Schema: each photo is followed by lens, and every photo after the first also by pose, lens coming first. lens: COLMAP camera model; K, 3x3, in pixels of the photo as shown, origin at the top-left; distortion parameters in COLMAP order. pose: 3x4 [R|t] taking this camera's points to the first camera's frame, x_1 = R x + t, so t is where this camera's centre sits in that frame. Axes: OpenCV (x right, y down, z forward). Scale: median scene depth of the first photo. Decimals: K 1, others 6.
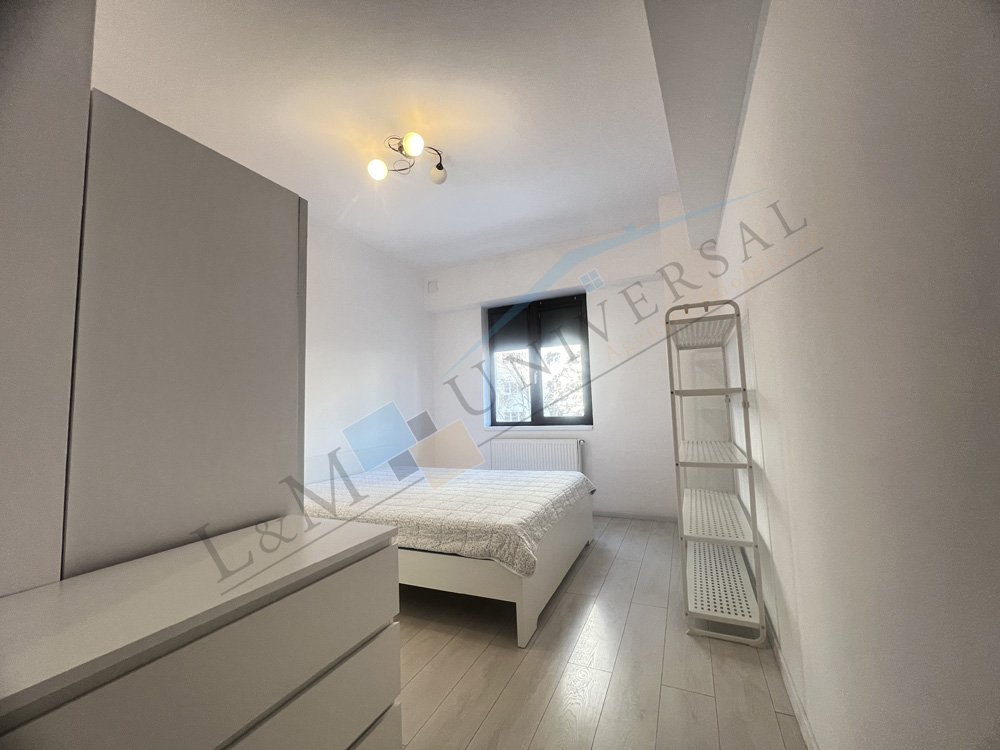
lens RADIAL K [[399.4, 0, 500.0], [0, 399.4, 375.0], [0, 0, 1]] dist [-0.001451, 0.000364]
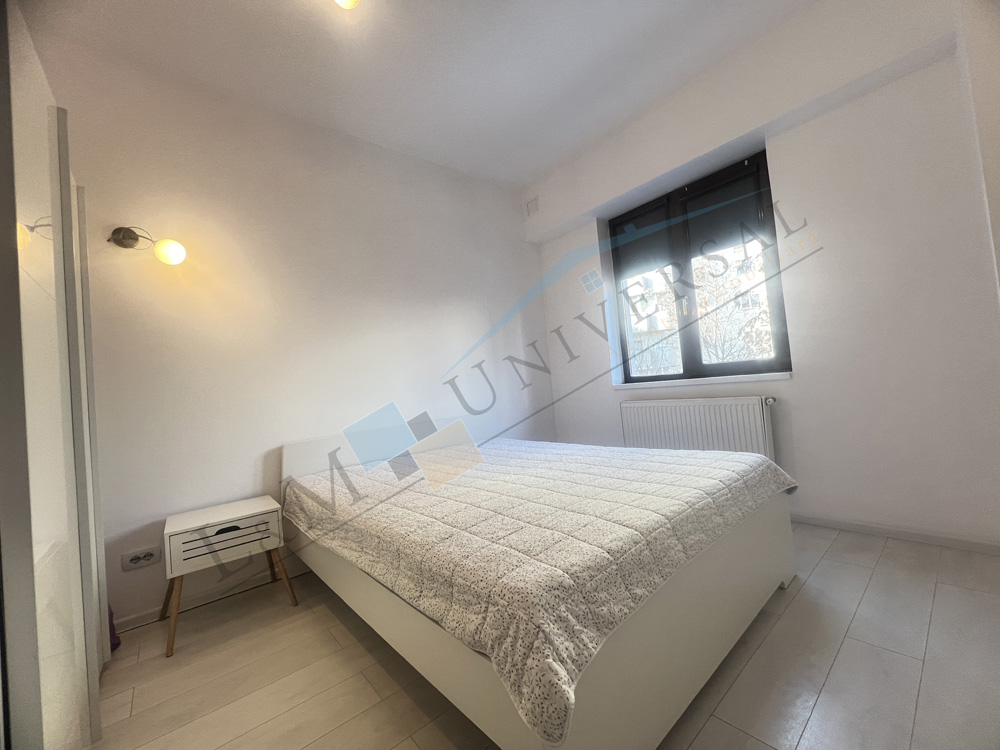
lens RADIAL K [[399.4, 0, 500.0], [0, 399.4, 375.0], [0, 0, 1]] dist [-0.001451, 0.000364]
pose [[0.902979, -0.063047, -0.425034, 0.129355], [0.097416, 0.993458, 0.059597, 0.074852], [0.418496, -0.095220, 0.903213, 0.402695]]
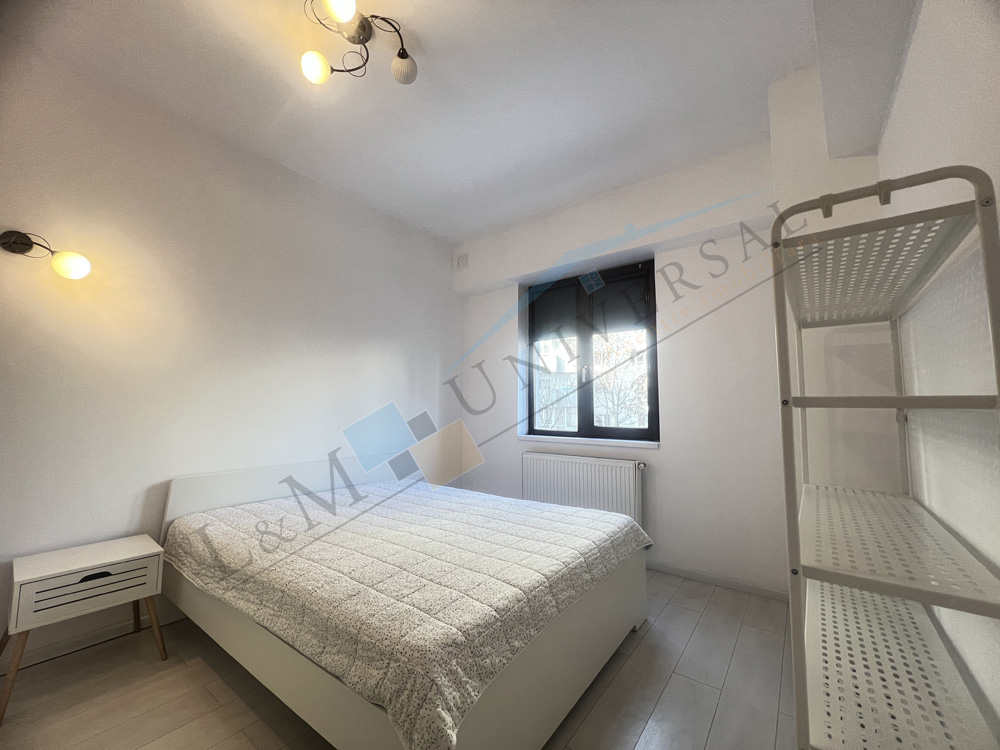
lens RADIAL K [[399.4, 0, 500.0], [0, 399.4, 375.0], [0, 0, 1]] dist [-0.001451, 0.000364]
pose [[0.975818, 0.019246, -0.217733, 0.147055], [-0.018980, 0.999814, 0.003314, 0.012550], [0.217757, 0.000899, 0.976003, 0.336174]]
